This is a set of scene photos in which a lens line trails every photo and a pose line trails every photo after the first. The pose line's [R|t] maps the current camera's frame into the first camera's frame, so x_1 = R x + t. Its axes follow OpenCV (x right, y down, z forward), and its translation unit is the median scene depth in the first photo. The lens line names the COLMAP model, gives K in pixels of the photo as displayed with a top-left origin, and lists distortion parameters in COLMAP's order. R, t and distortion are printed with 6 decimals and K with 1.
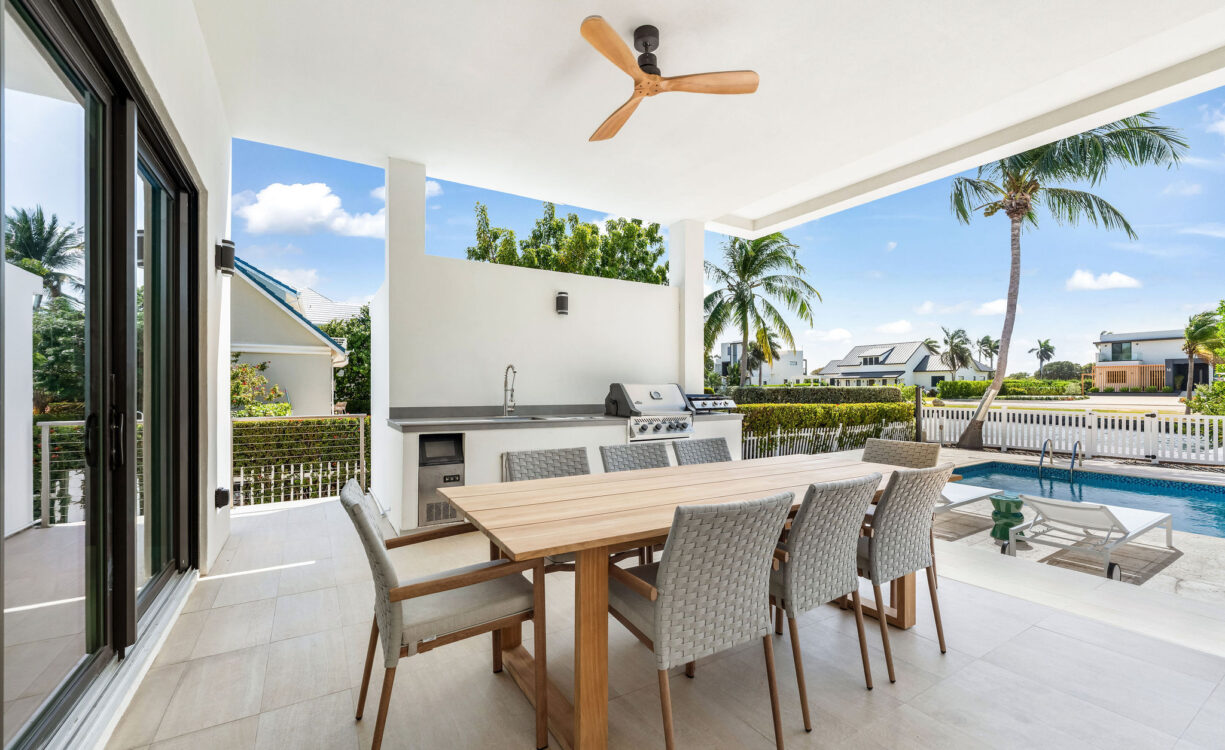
lens RADIAL K [[499.1, 0, 614.8], [0, 499.1, 393.6], [0, 0, 1]] dist [0.008509, 0.000088]
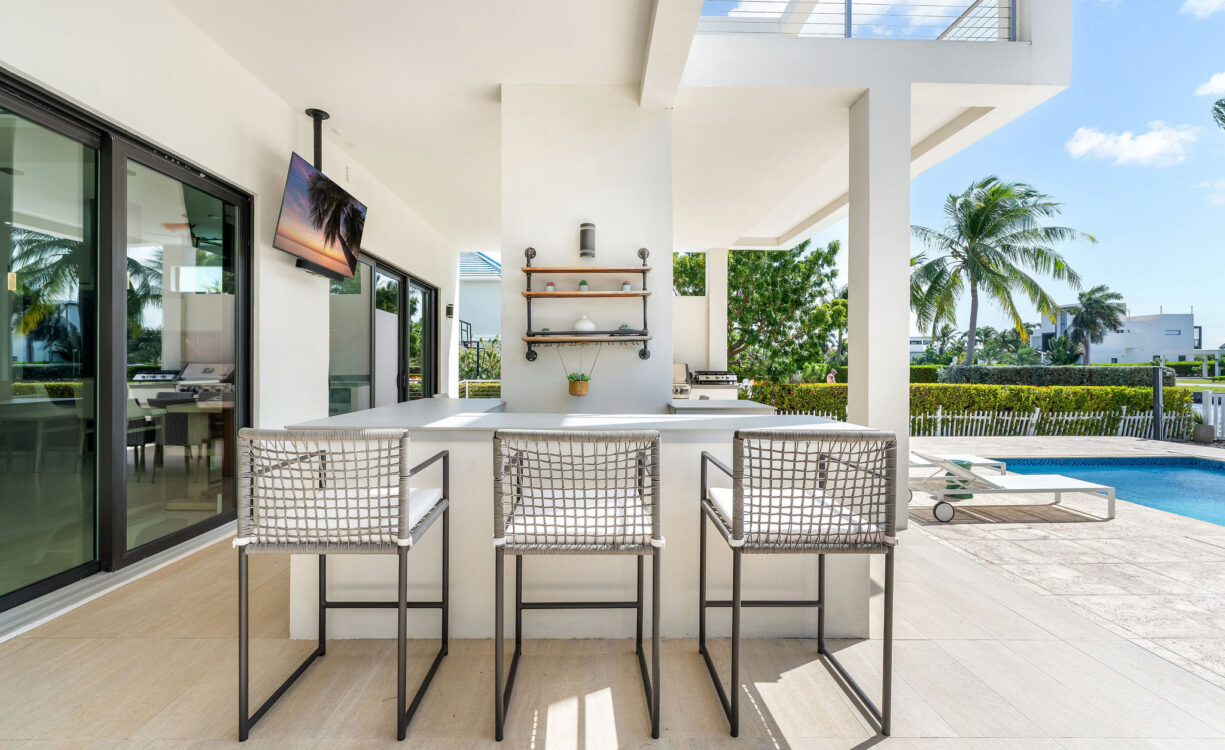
lens RADIAL K [[499.1, 0, 605.6], [0, 499.1, 371.8], [0, 0, 1]] dist [0.008509, 0.000088]
pose [[0.868586, 0.010608, -0.495425, 0.217966], [-0.010218, 0.999942, 0.003496, 0.000481], [0.495433, 0.002025, 0.868644, -0.142327]]
